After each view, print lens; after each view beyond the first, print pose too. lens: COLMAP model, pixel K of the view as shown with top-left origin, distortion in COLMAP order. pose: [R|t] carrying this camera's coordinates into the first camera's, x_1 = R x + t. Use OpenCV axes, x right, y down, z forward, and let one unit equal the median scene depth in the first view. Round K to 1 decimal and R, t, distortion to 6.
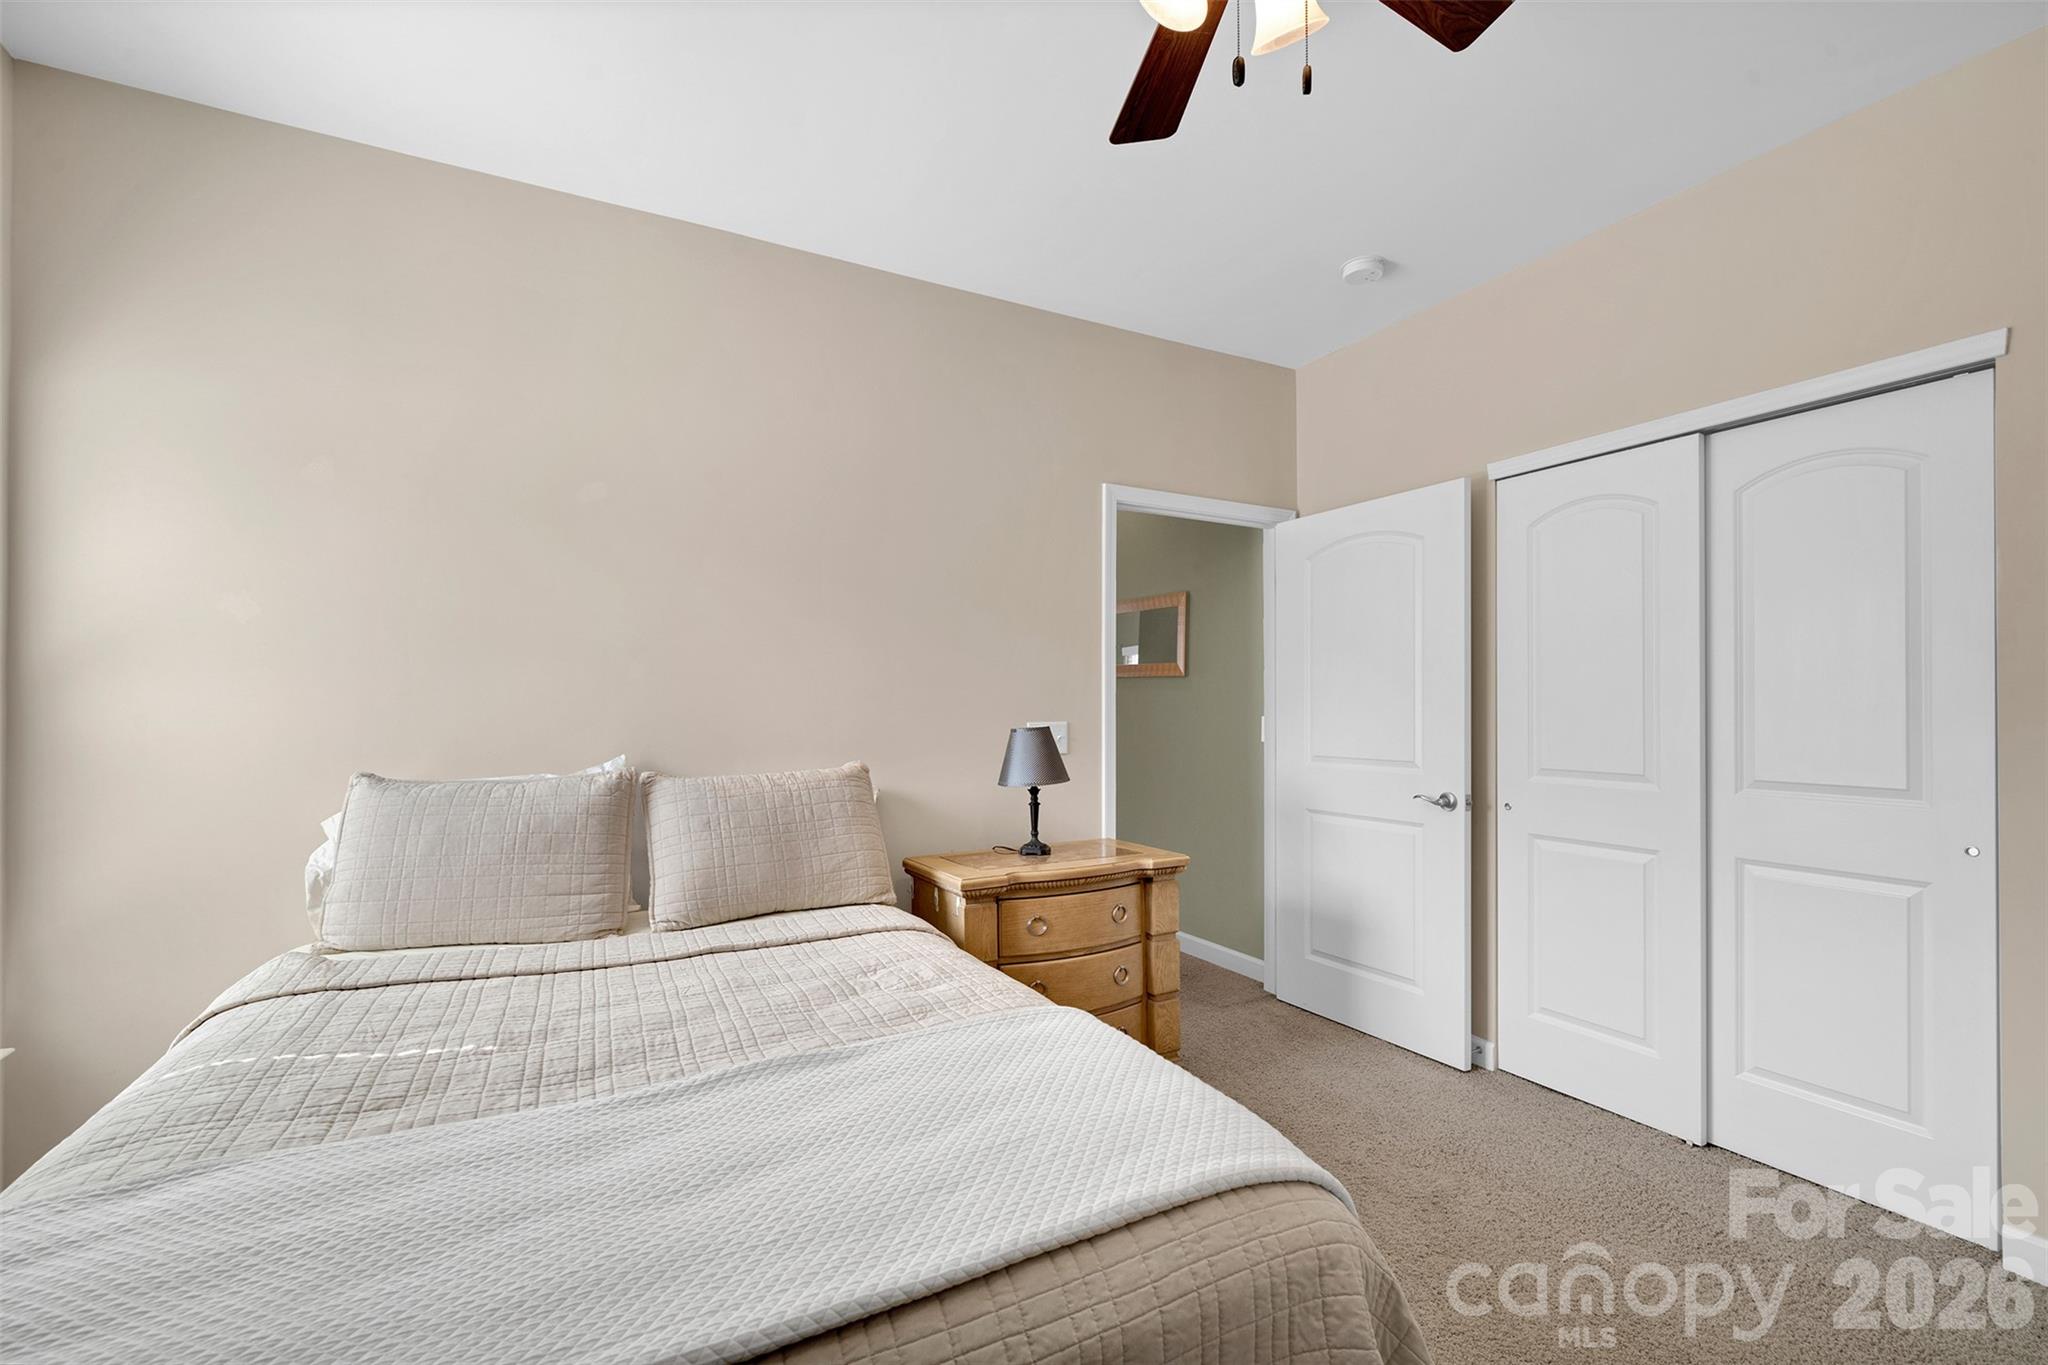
lens RADIAL K [[875.3, 0, 1026.2], [0, 875.3, 697.3], [0, 0, 1]] dist [-0.000308, -0.000004]
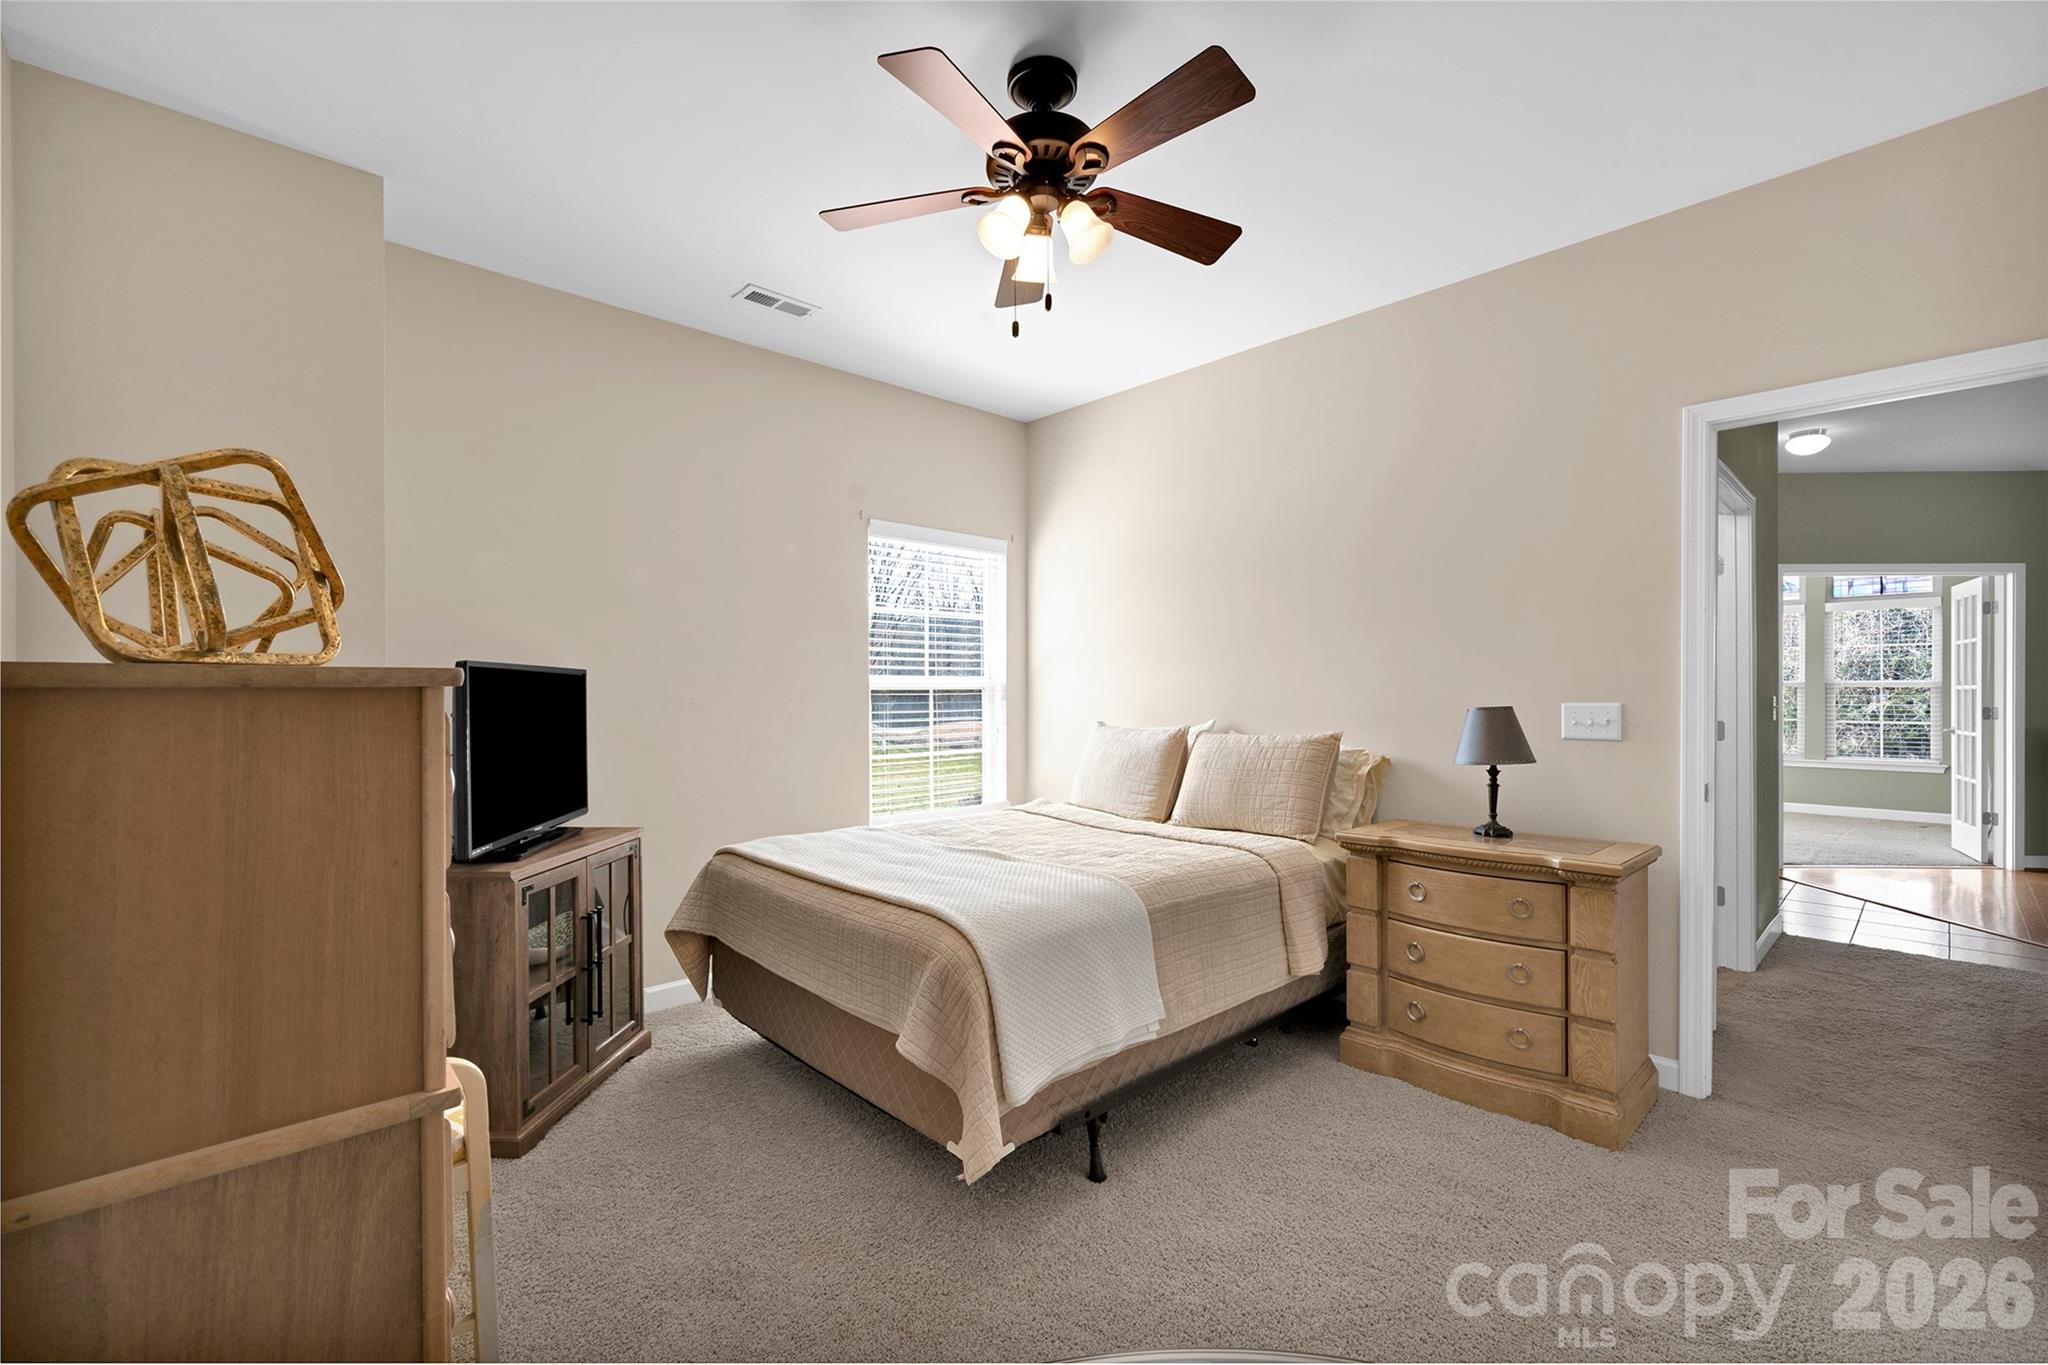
lens RADIAL K [[875.3, 0, 1026.2], [0, 875.3, 697.3], [0, 0, 1]] dist [-0.000308, -0.000004]
pose [[0.270628, 0.010133, -0.962631, 0.824151], [0.011014, 0.999847, 0.013622, 0.003737], [0.962621, -0.014289, 0.270474, 0.232235]]
